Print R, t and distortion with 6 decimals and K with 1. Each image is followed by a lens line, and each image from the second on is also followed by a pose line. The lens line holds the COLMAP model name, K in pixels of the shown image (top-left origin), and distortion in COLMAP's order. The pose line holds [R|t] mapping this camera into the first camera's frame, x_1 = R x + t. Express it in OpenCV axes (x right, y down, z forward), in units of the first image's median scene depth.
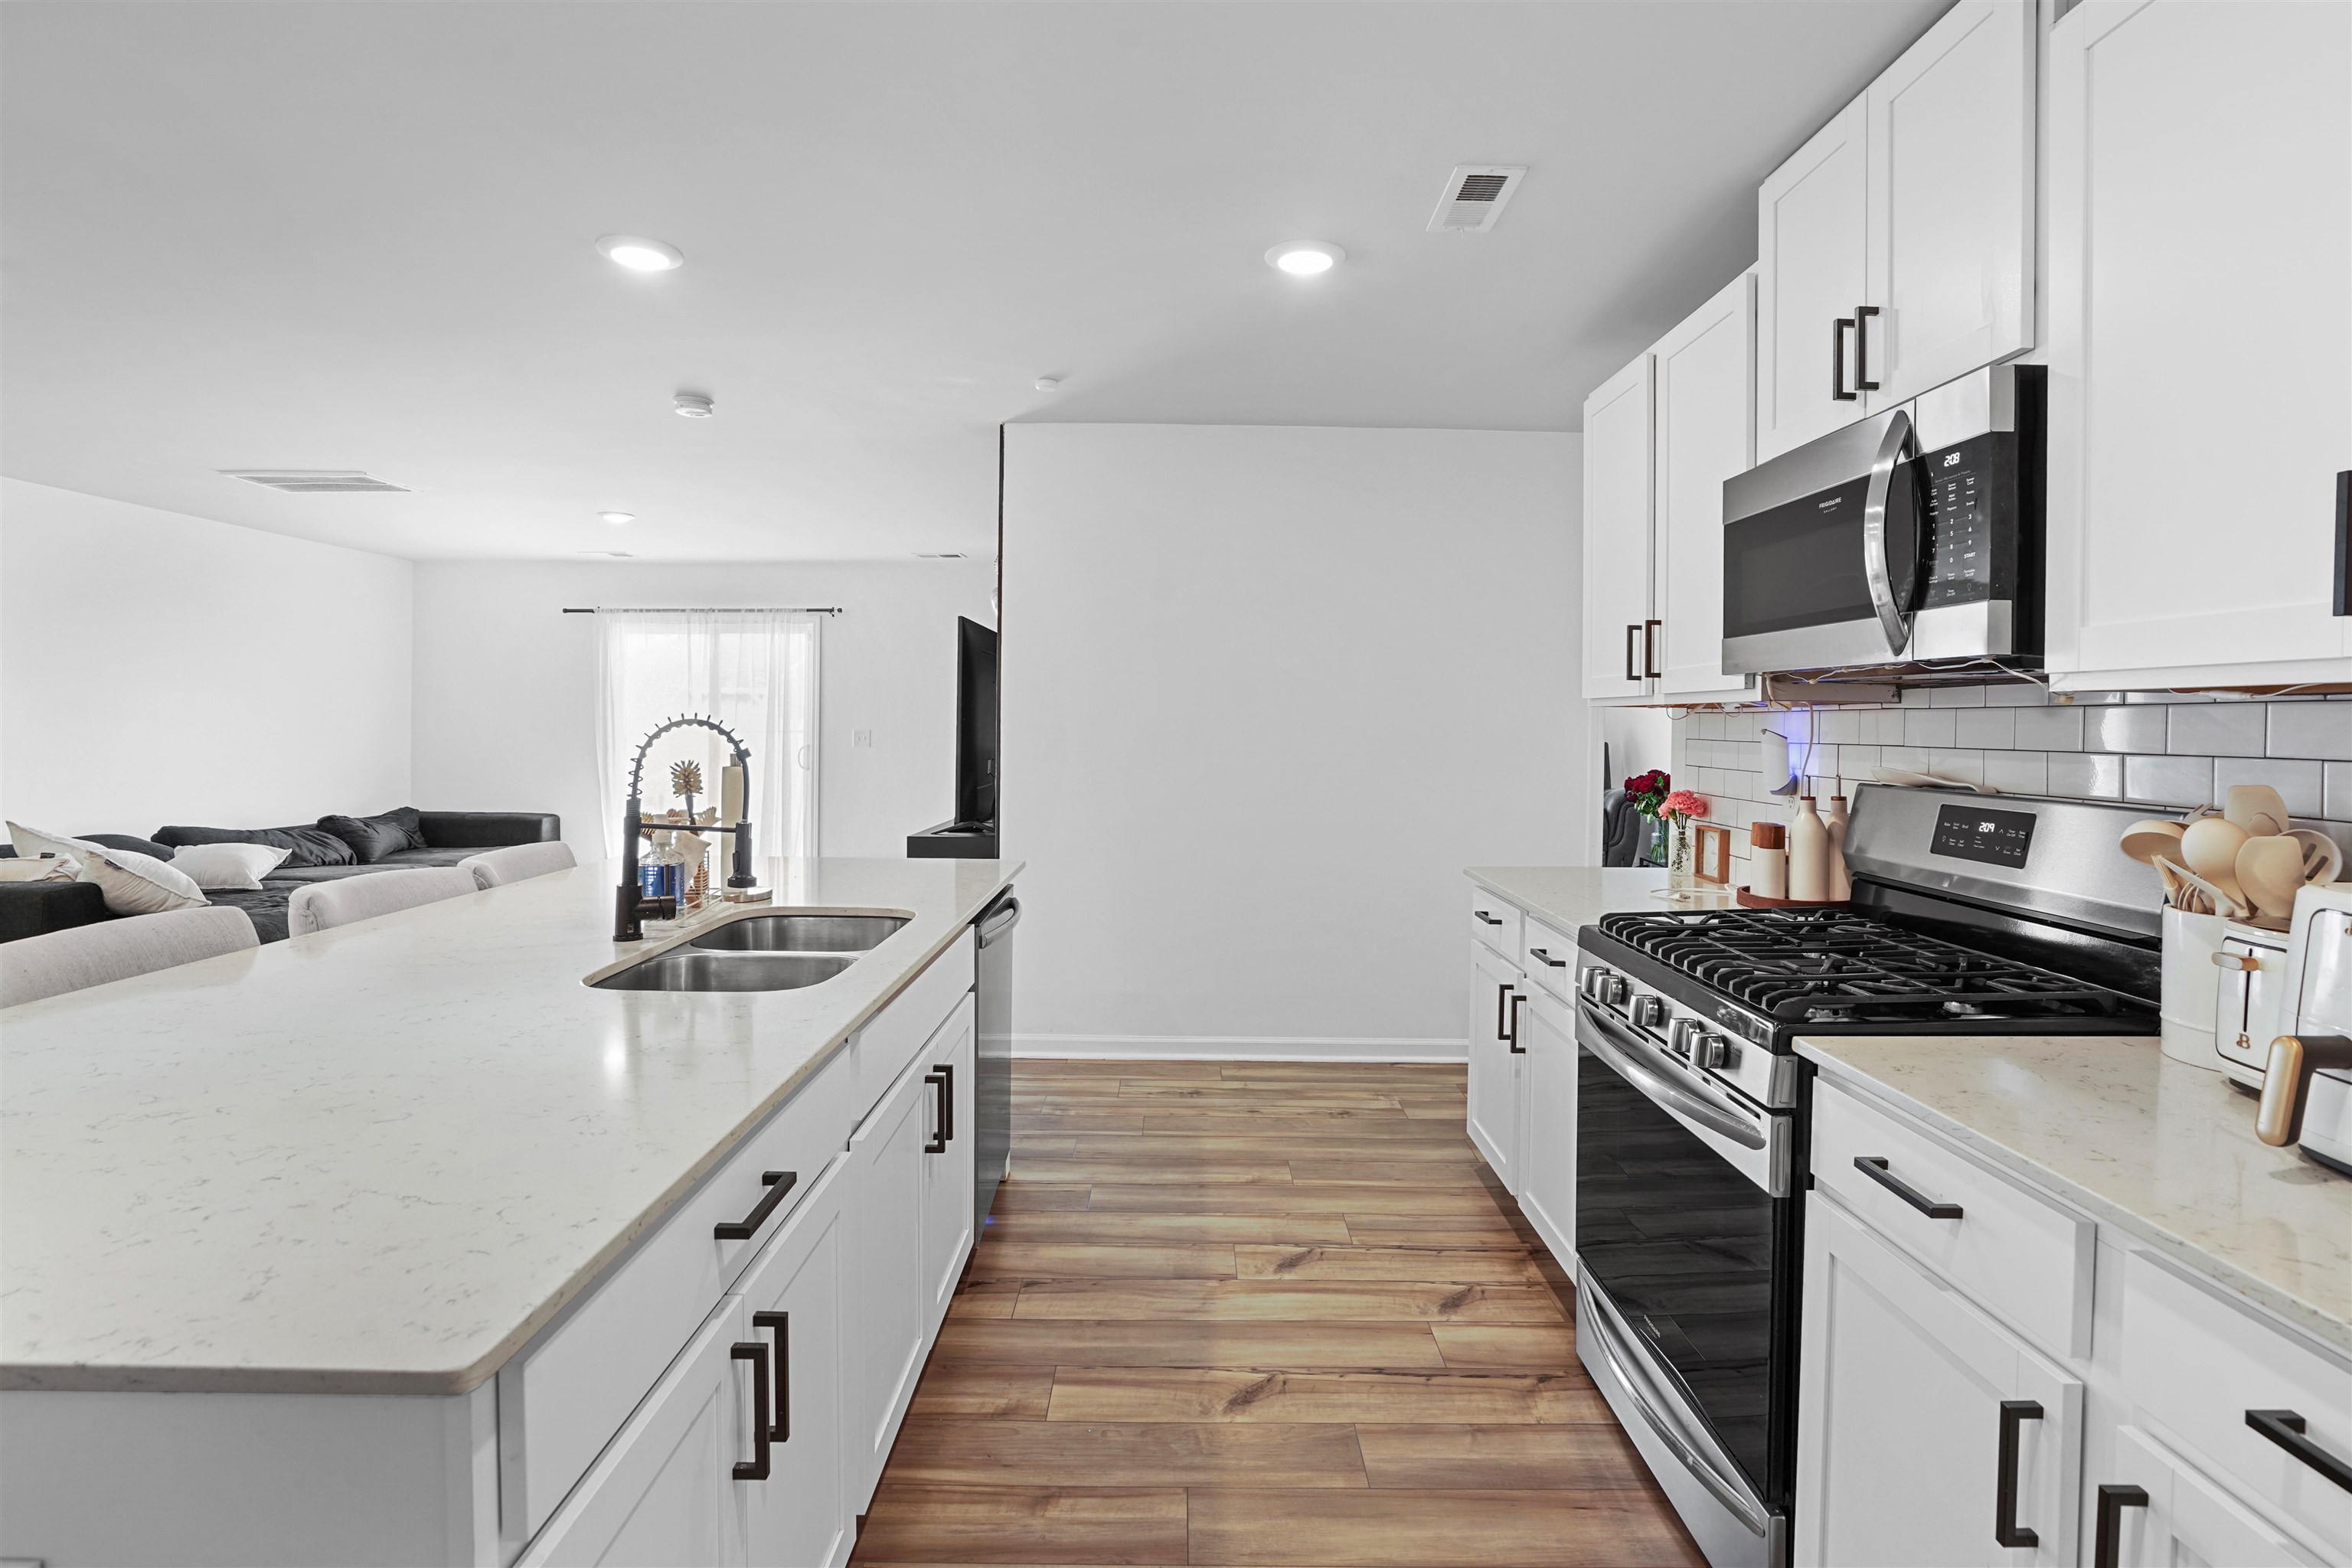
lens RADIAL K [[1122.4, 0, 1196.0], [0, 1122.4, 705.6], [0, 0, 1]] dist [-0.050635, 0.017772]
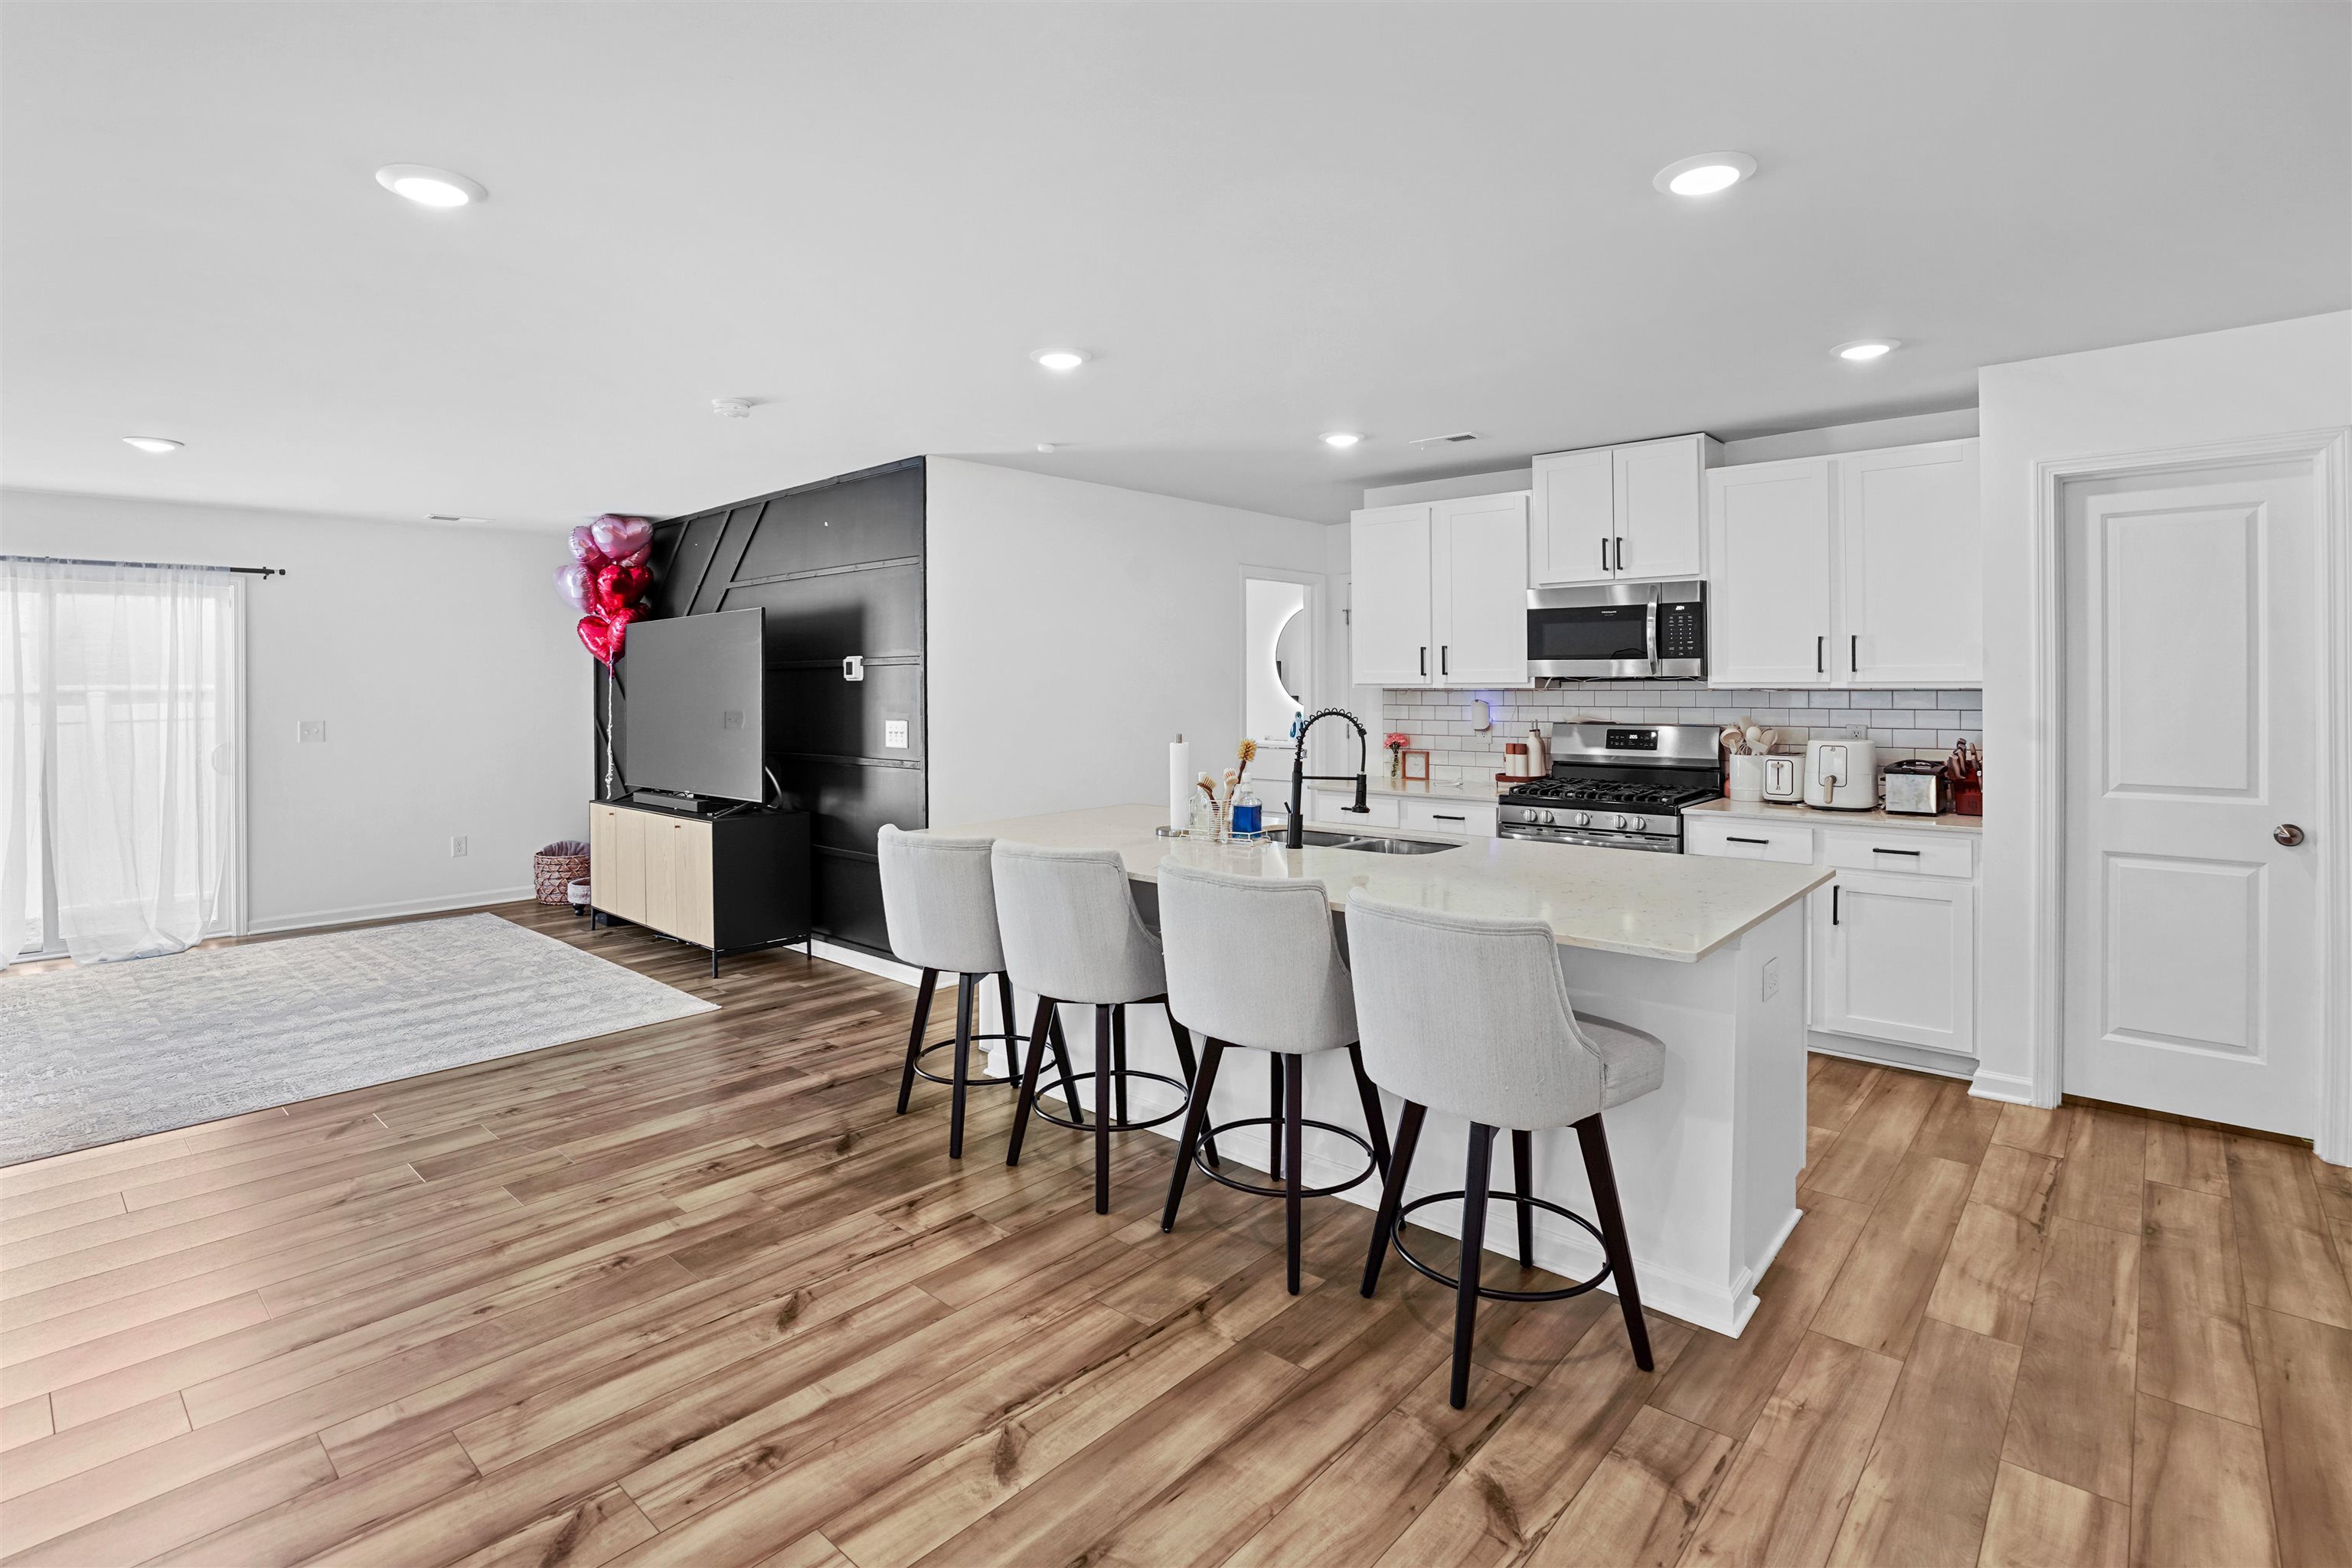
lens RADIAL K [[1122.4, 0, 1128.5], [0, 1122.4, 692.9], [0, 0, 1]] dist [-0.050635, 0.017772]
pose [[0.685567, -0.019338, 0.727753, -1.537589], [0.003669, 0.999726, 0.023109, -0.045505], [-0.728000, -0.013172, 0.685450, 0.036638]]
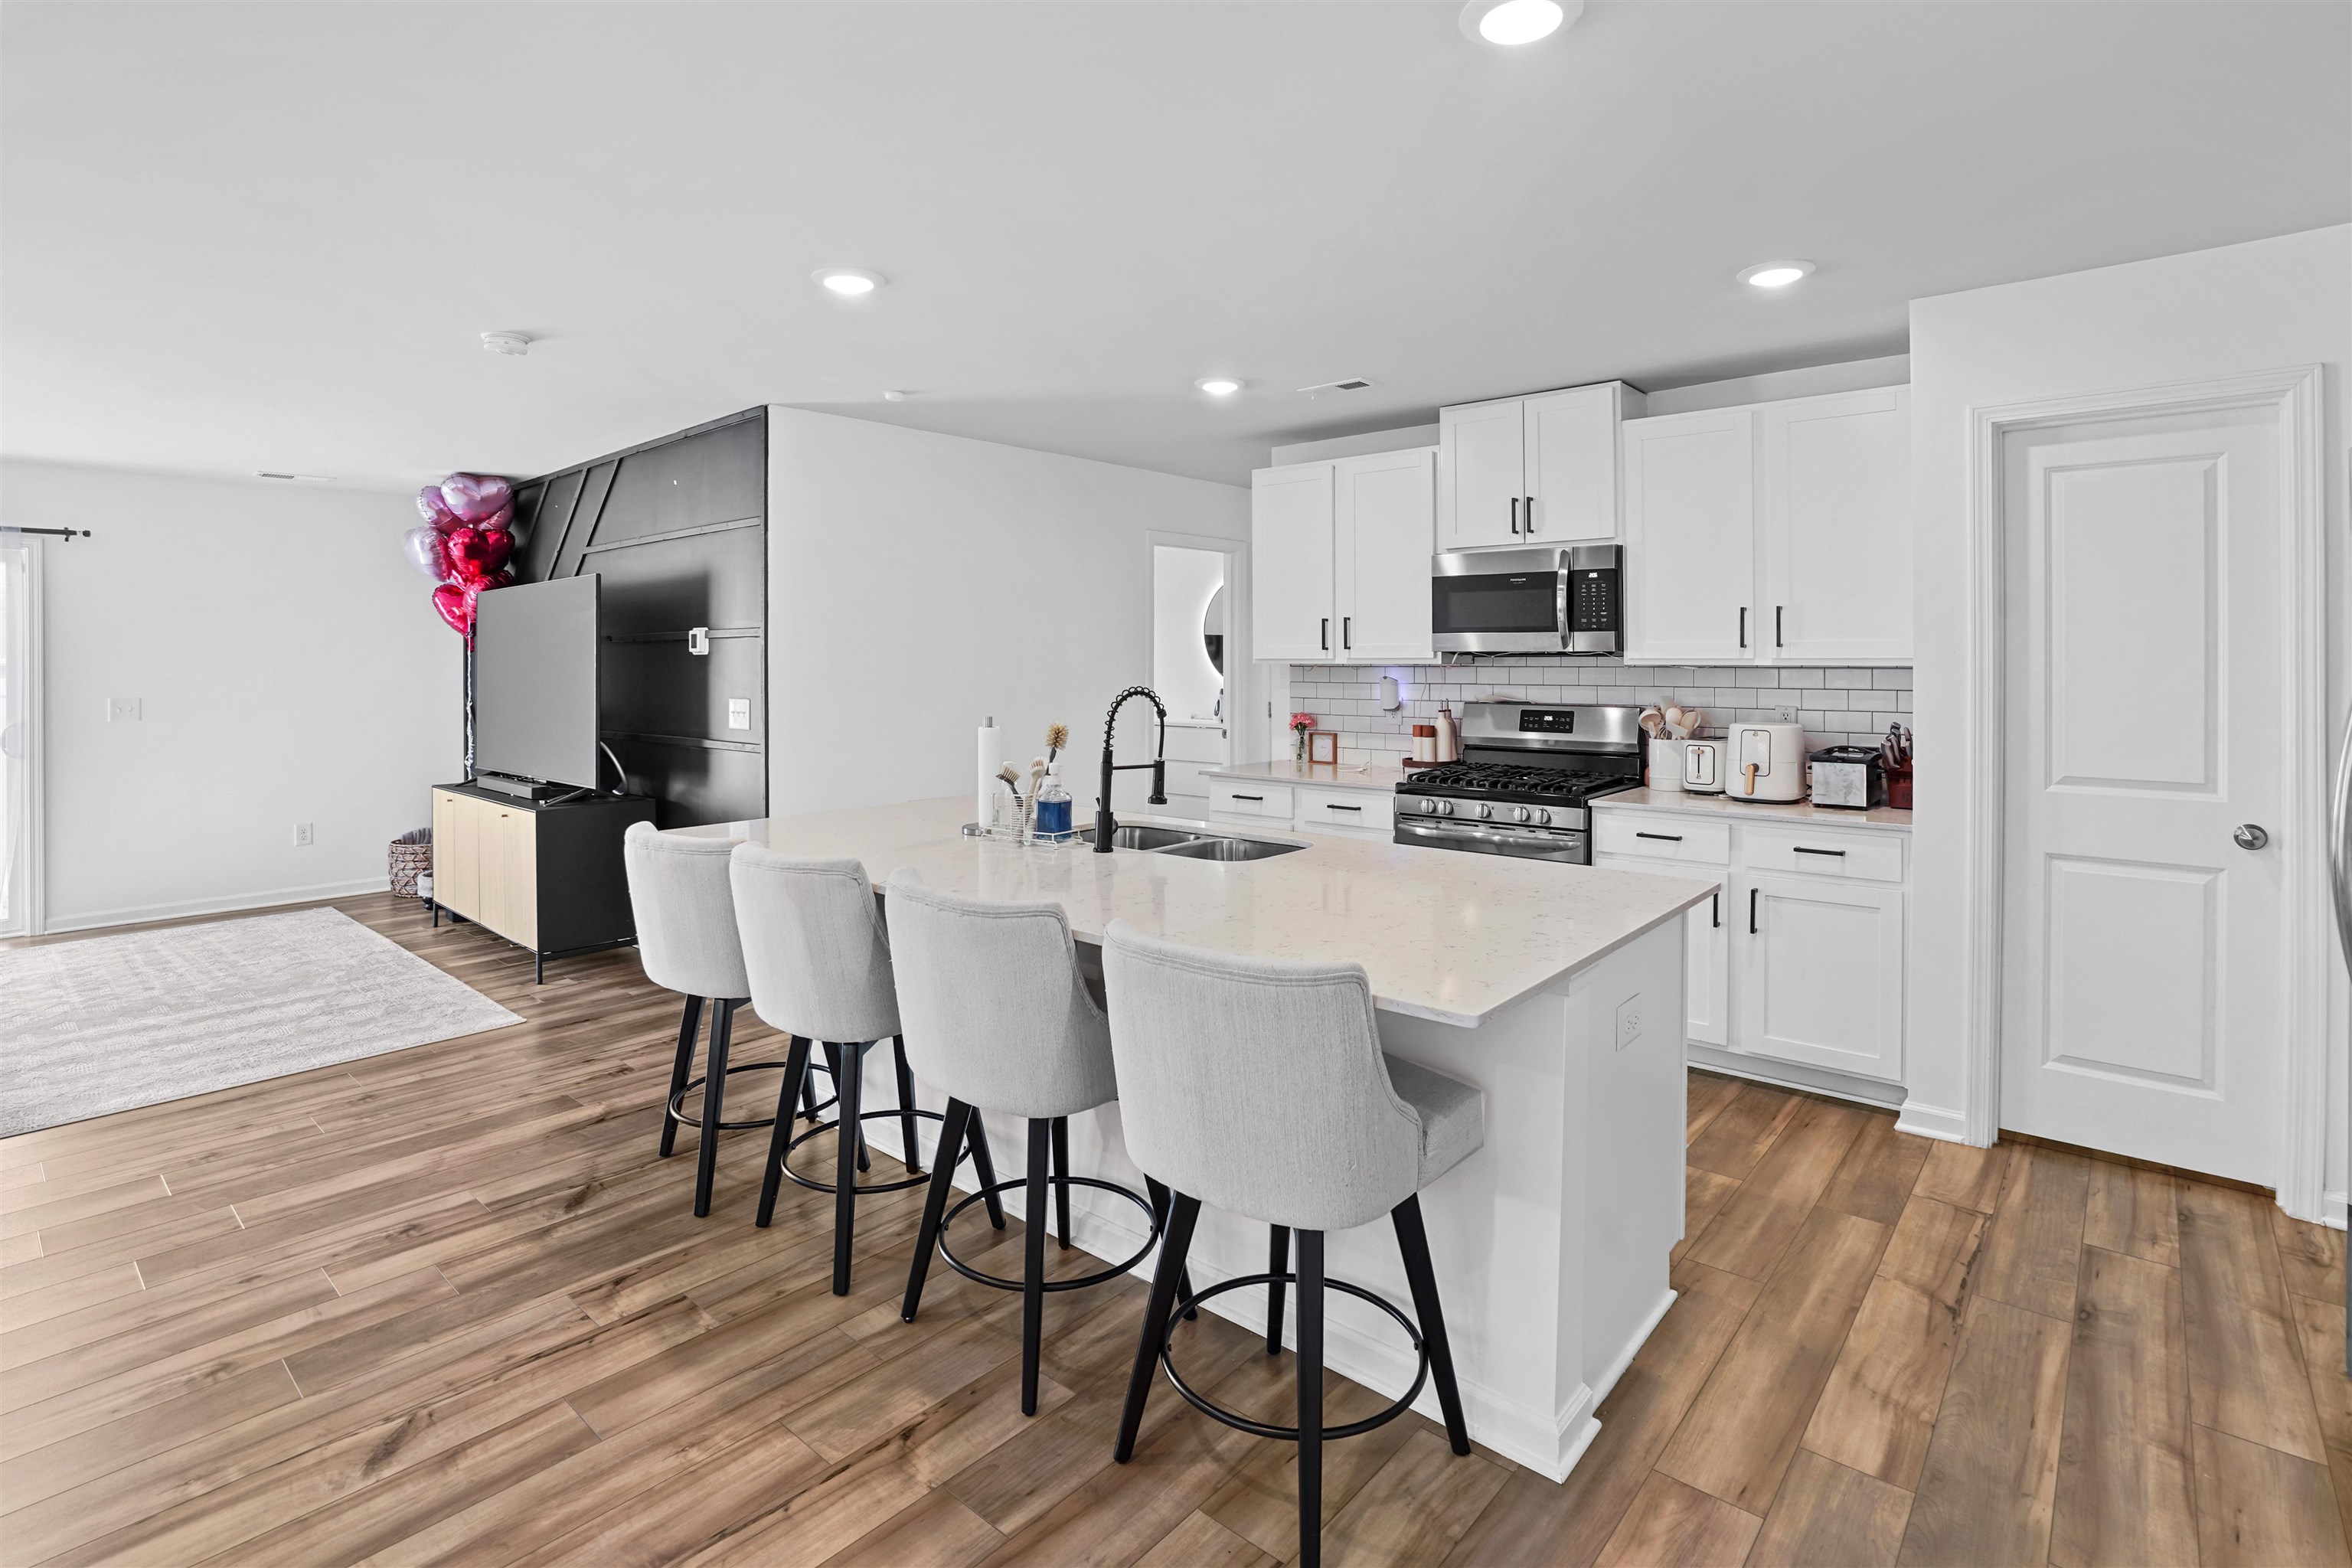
lens RADIAL K [[1122.4, 0, 1155.8], [0, 1122.4, 670.6], [0, 0, 1]] dist [-0.050635, 0.017772]
pose [[0.667208, -0.019691, 0.744611, -1.238837], [0.001058, 0.999675, 0.025488, -0.041798], [-0.744870, -0.016218, 0.667012, 0.010456]]
